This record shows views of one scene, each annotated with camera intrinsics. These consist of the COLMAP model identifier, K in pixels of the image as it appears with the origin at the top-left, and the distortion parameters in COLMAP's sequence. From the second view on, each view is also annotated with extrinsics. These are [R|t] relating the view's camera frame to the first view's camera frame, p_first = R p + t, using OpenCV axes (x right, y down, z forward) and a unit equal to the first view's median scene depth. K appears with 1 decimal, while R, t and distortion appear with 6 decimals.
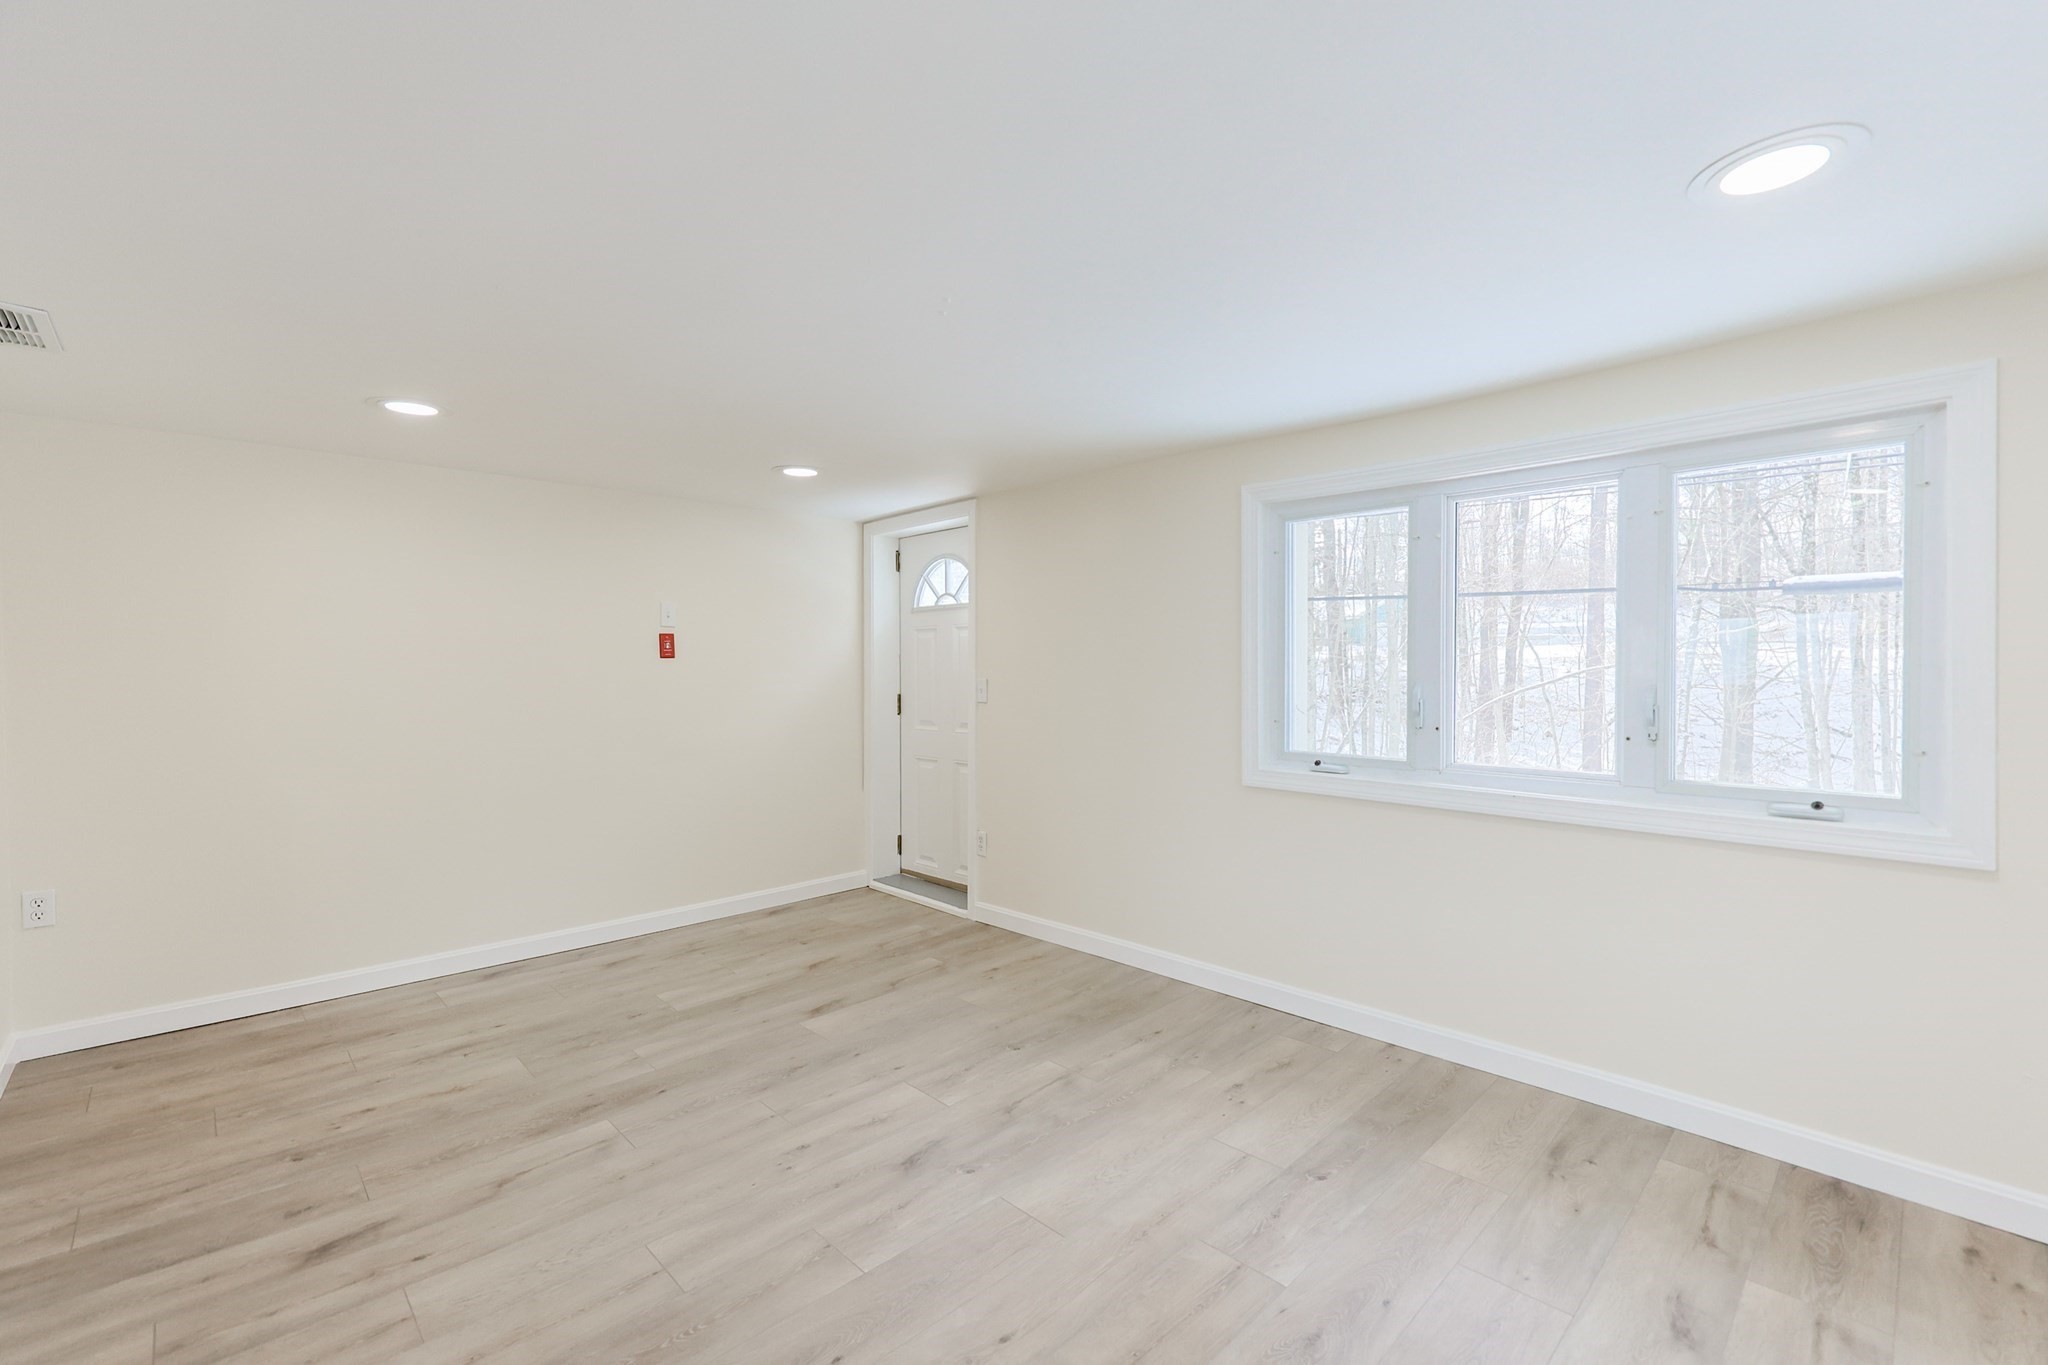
lens RADIAL K [[883.1, 0, 1028.5], [0, 883.1, 677.9], [0, 0, 1]] dist [0.000154, 0.000544]
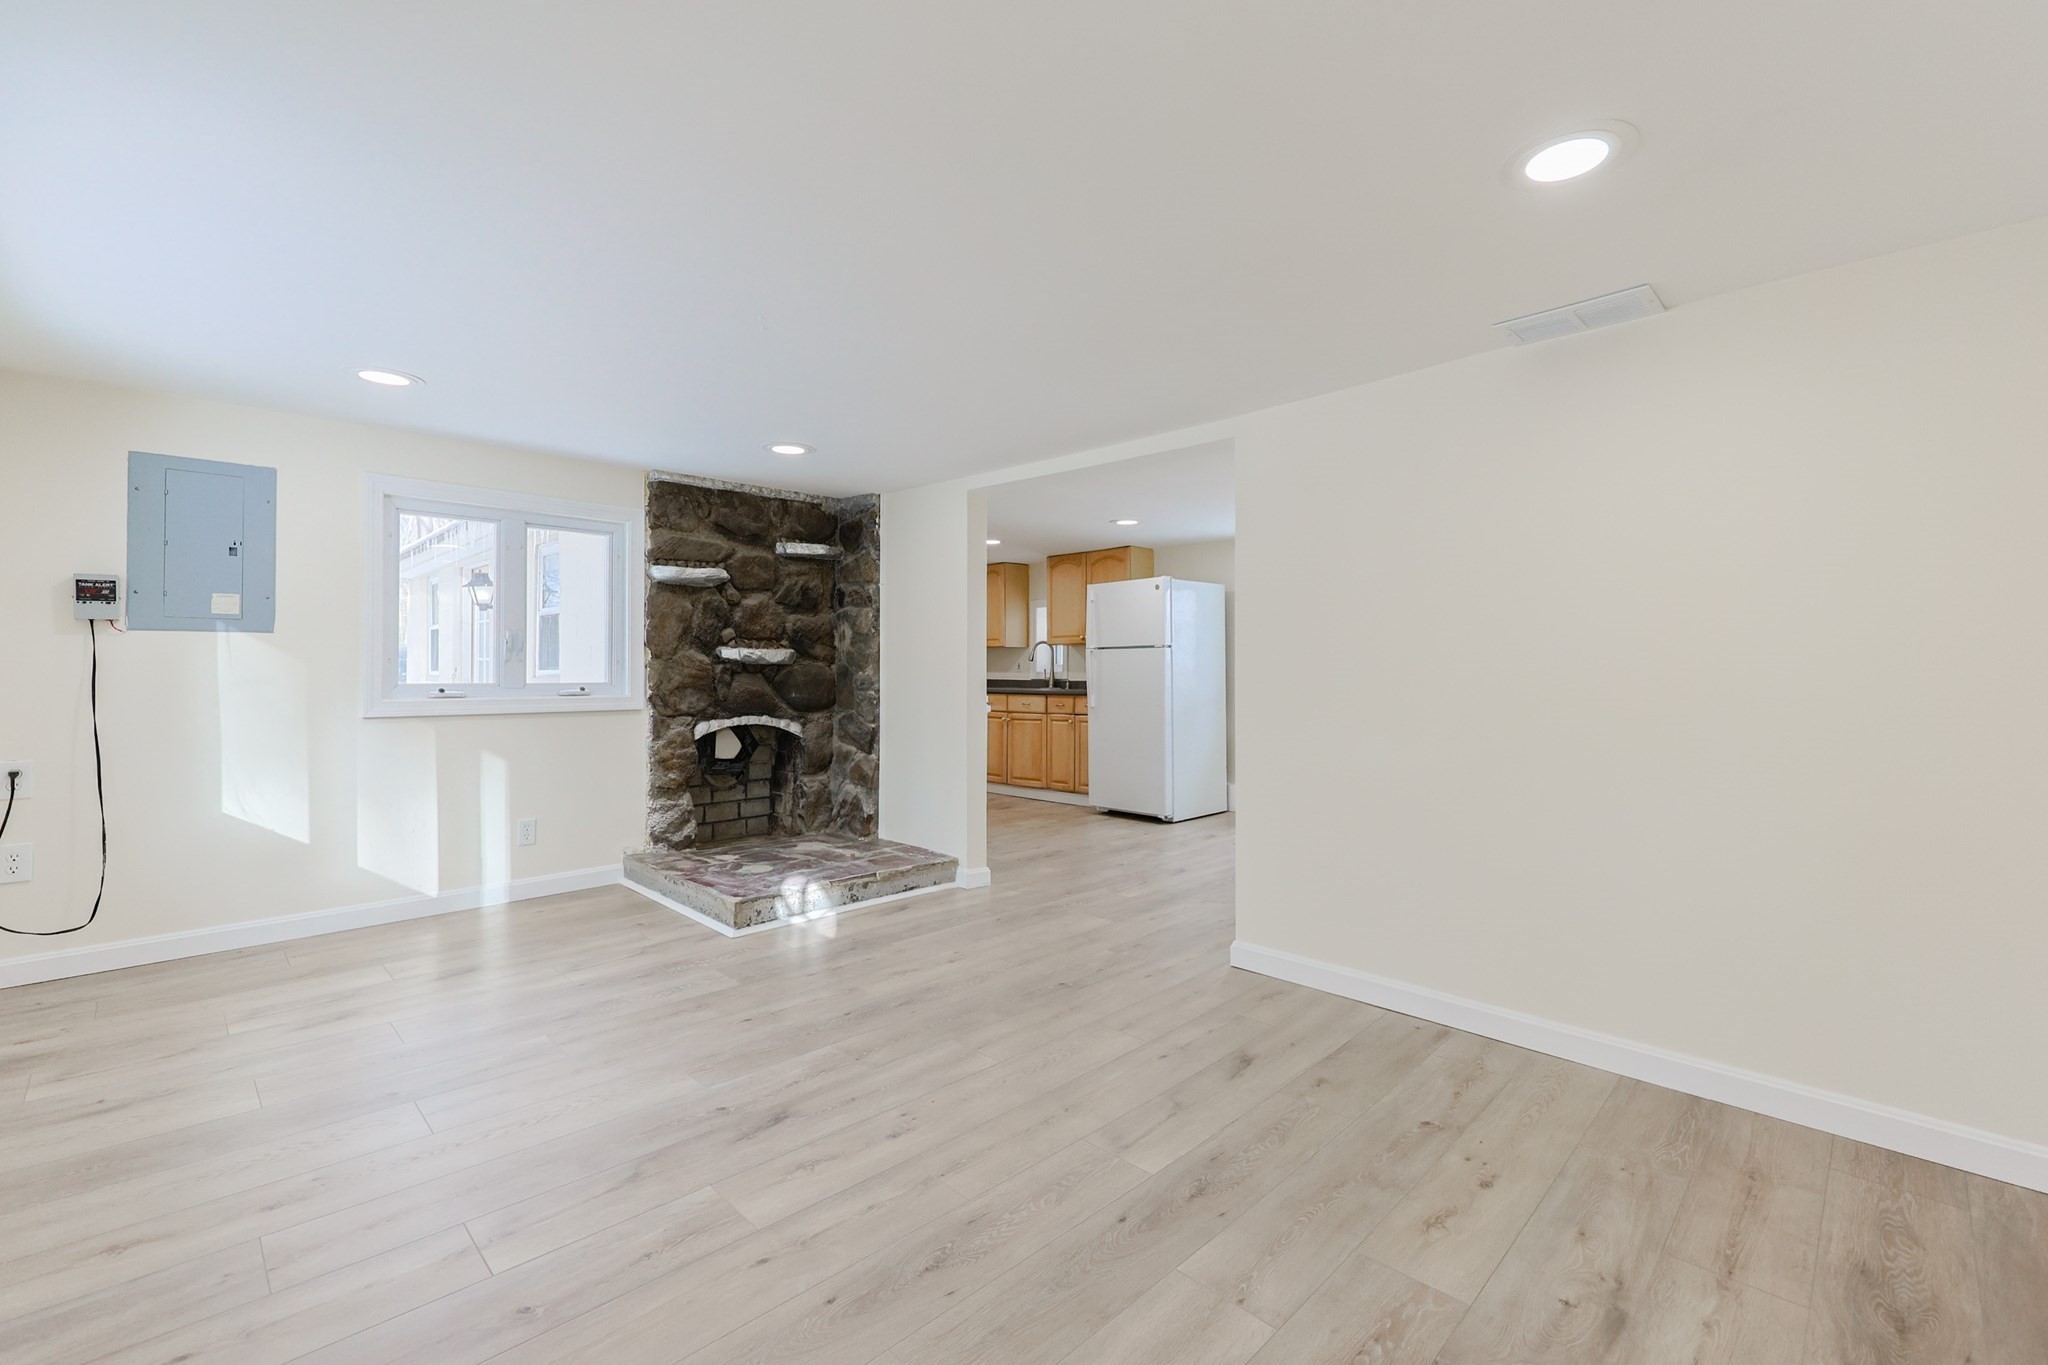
lens RADIAL K [[876.4, 0, 1035.4], [0, 876.4, 668.0], [0, 0, 1]] dist [-0.004293, -0.000429]
pose [[-0.999700, -0.000338, -0.024472, -0.299362], [-0.000534, 0.999968, 0.007985, 0.037290], [0.024469, 0.007995, -0.999669, 1.500012]]
